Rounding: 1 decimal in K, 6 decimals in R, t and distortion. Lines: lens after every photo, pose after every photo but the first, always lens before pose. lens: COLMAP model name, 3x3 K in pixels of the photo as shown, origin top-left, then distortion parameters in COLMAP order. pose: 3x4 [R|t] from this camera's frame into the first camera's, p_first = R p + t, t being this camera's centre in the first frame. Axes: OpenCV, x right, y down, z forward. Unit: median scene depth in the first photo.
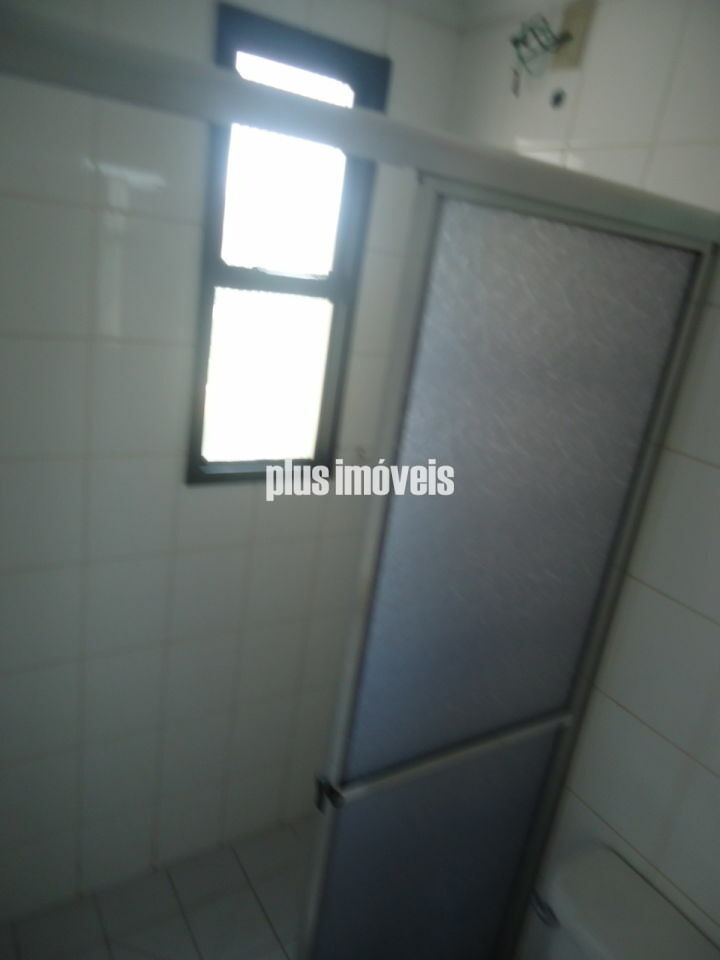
lens RADIAL K [[685.0, 0, 360.0], [0, 685.0, 480.0], [0, 0, 1]] dist [0.006422, 0.022308]
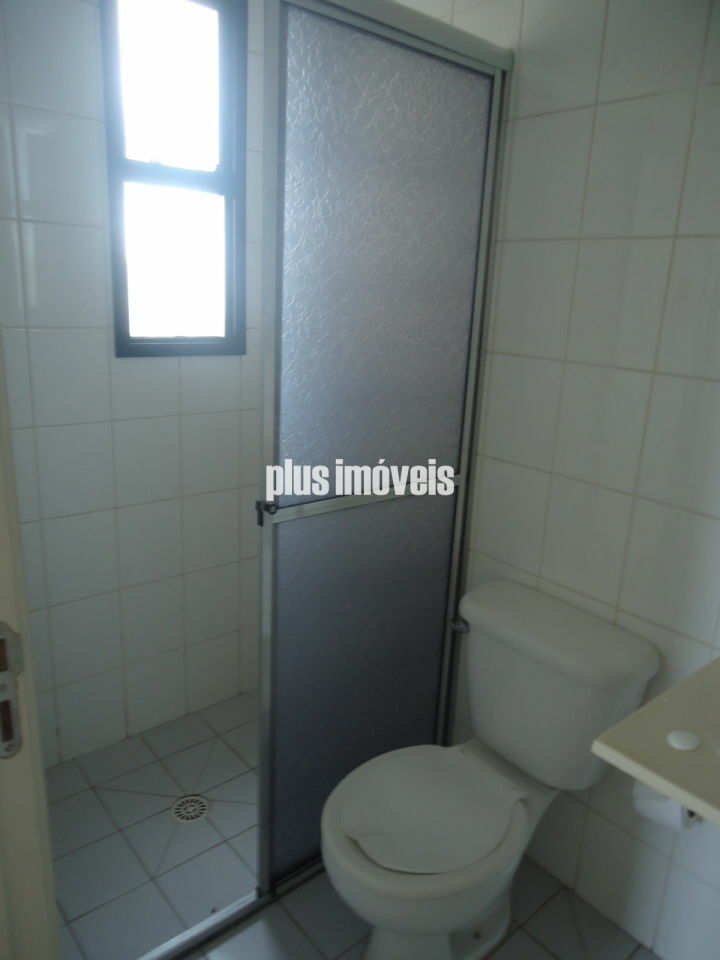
lens RADIAL K [[685.0, 0, 360.0], [0, 685.0, 480.0], [0, 0, 1]] dist [0.006422, 0.022308]
pose [[0.985873, -0.132410, 0.102579, 0.001896], [0.139524, 0.988045, -0.065573, 0.355182], [-0.092670, 0.078959, 0.992561, -0.166938]]
